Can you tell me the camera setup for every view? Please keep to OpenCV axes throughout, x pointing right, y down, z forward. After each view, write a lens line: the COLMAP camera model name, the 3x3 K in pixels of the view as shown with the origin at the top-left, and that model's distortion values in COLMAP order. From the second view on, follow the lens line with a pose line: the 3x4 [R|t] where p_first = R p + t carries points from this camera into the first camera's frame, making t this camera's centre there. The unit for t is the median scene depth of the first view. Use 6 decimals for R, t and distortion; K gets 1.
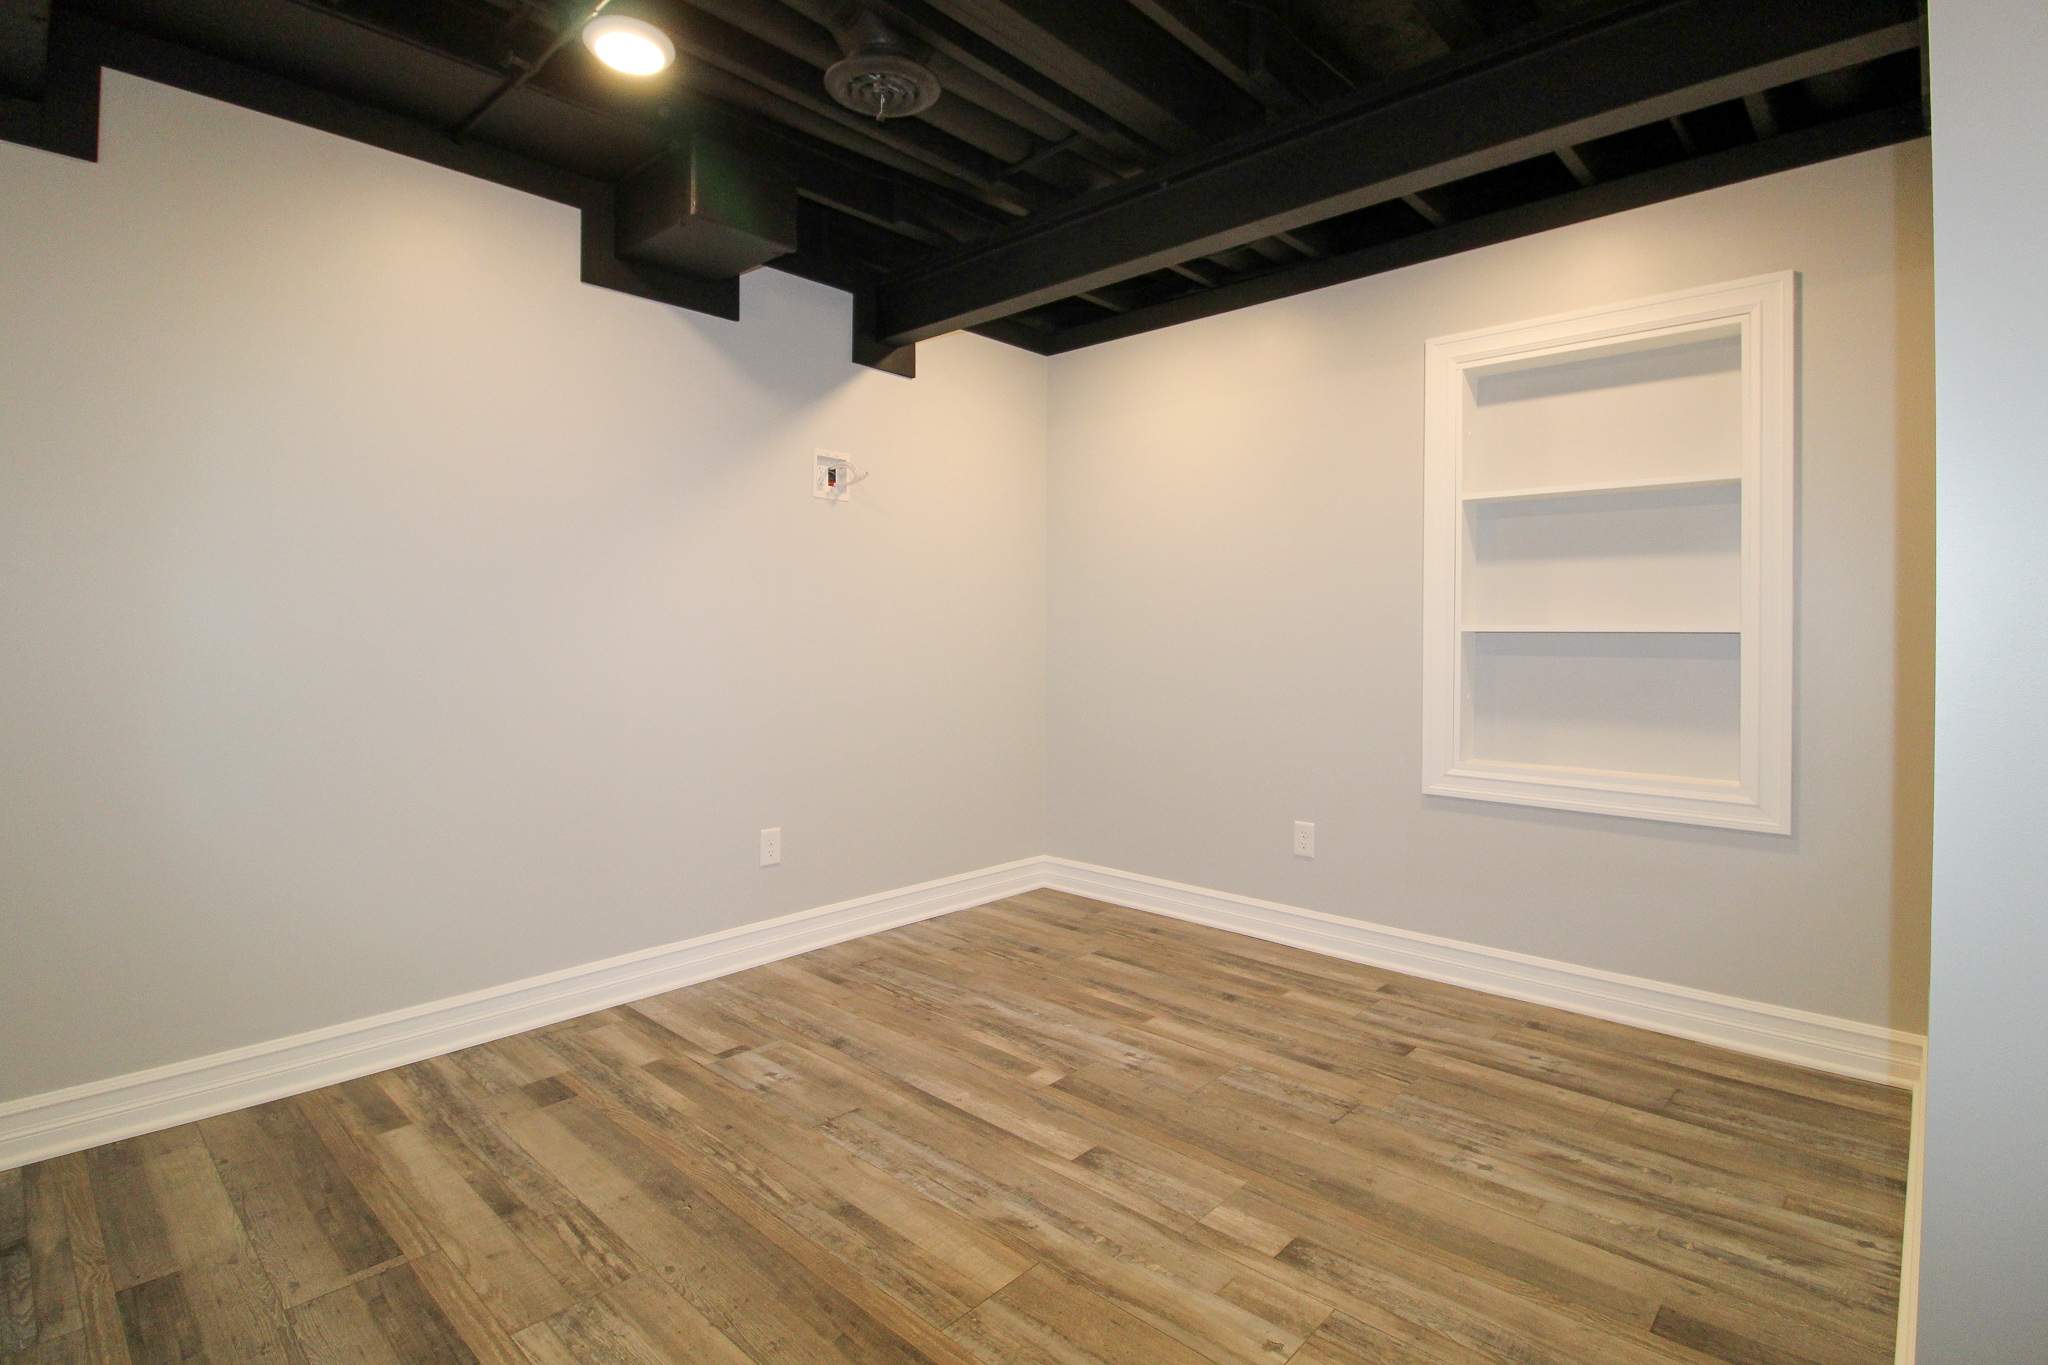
lens RADIAL K [[985.8, 0, 1019.5], [0, 985.8, 641.9], [0, 0, 1]] dist [0.001194, -0.013896]
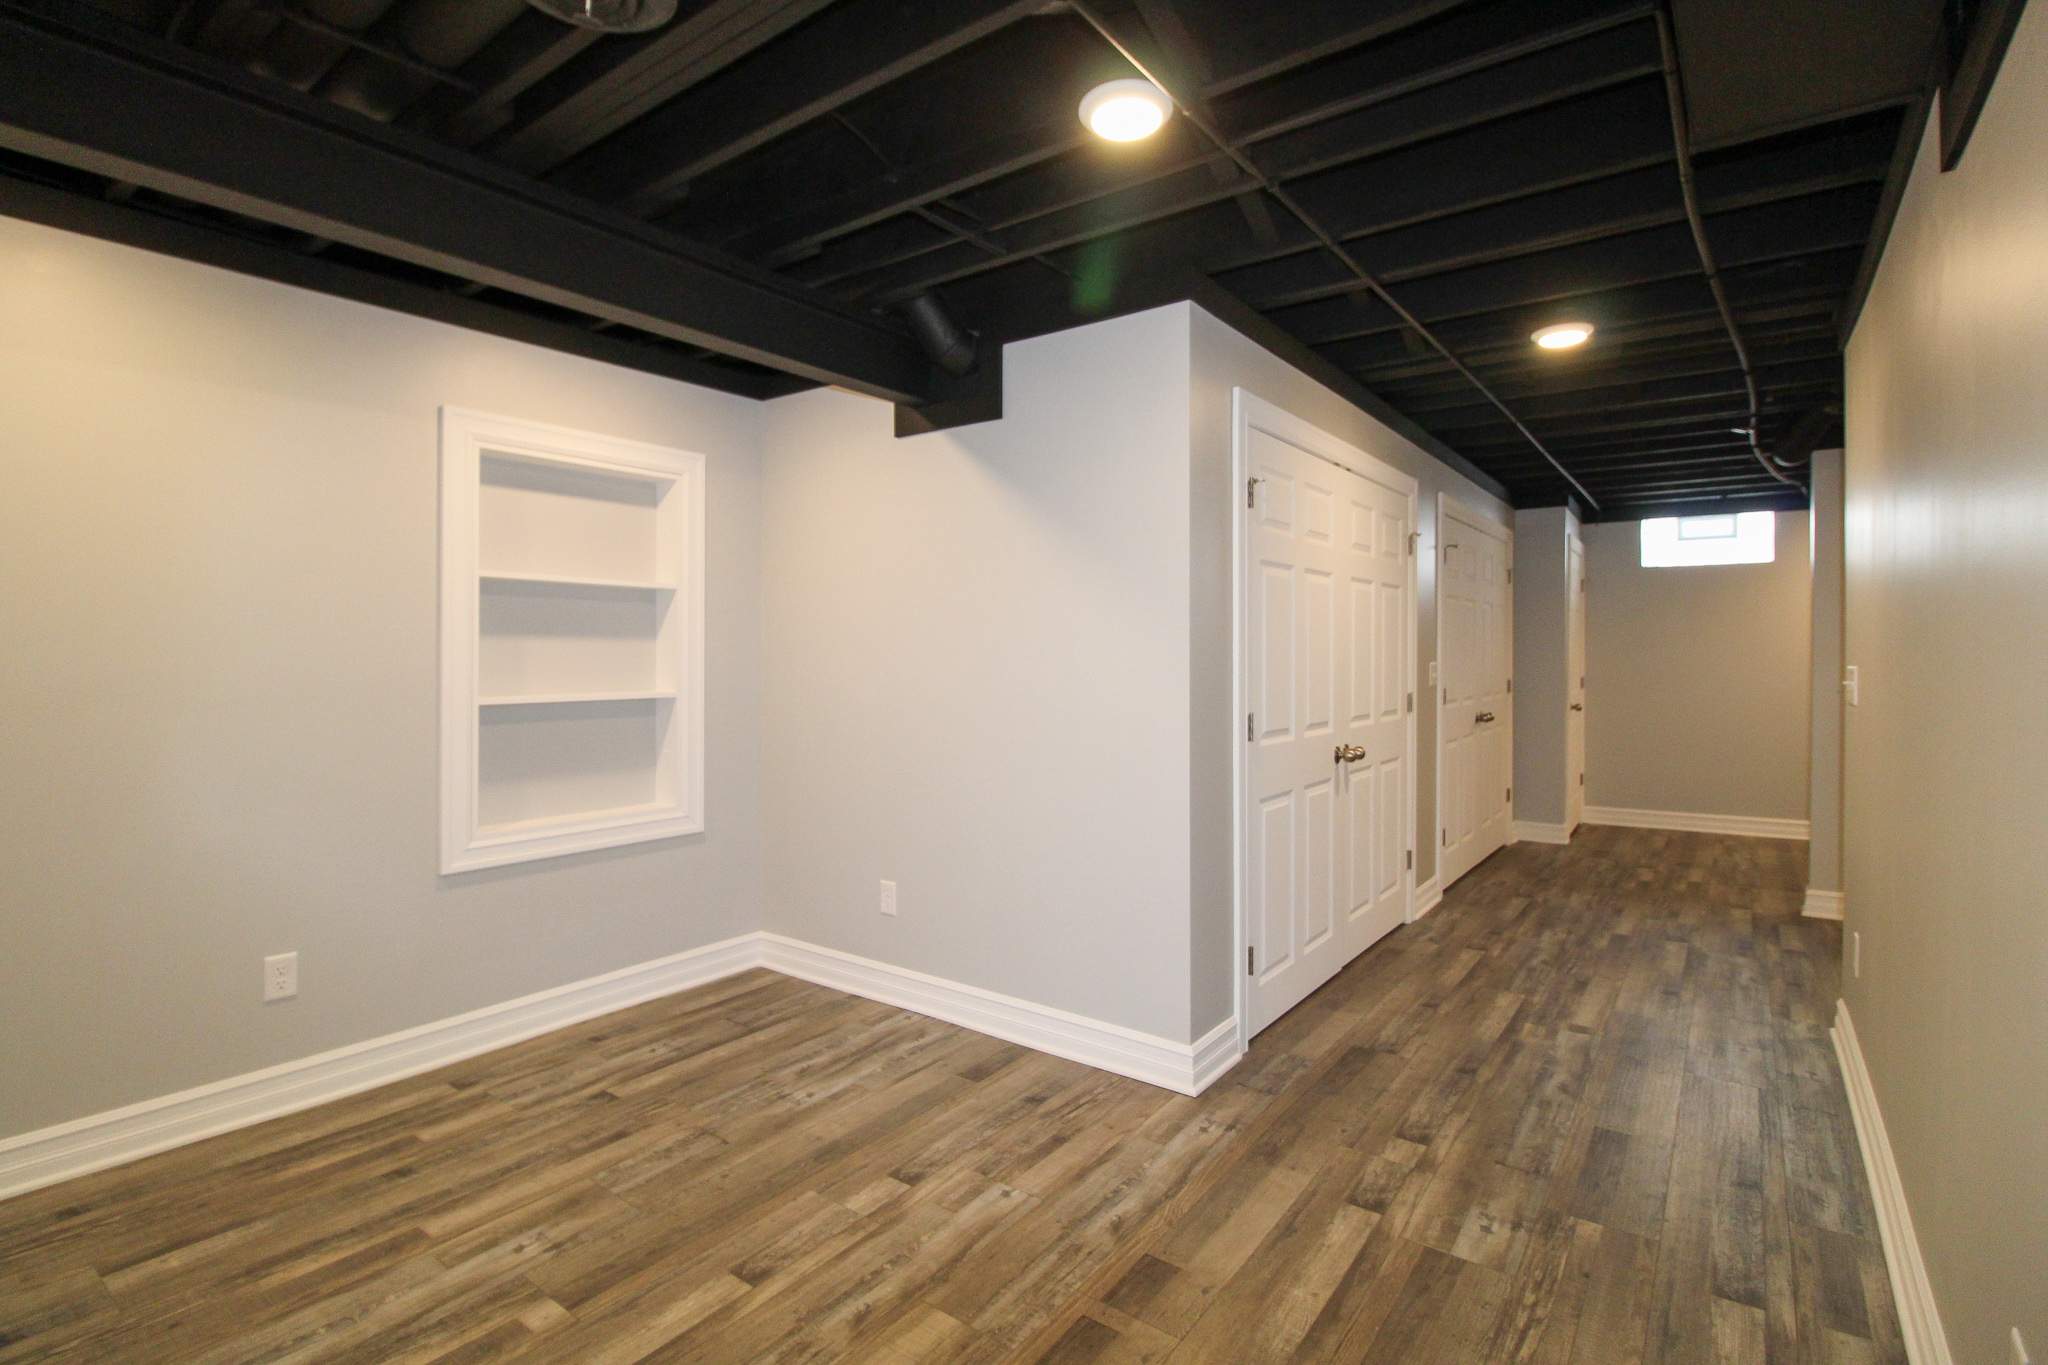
lens RADIAL K [[958.5, 0, 1030.0], [0, 958.5, 649.5], [0, 0, 1]] dist [0.001964, -0.011592]
pose [[-0.111791, -0.000524, 0.993732, -0.722891], [0.004727, 0.999988, 0.001059, -0.080296], [-0.993720, 0.004816, -0.111788, 0.657200]]
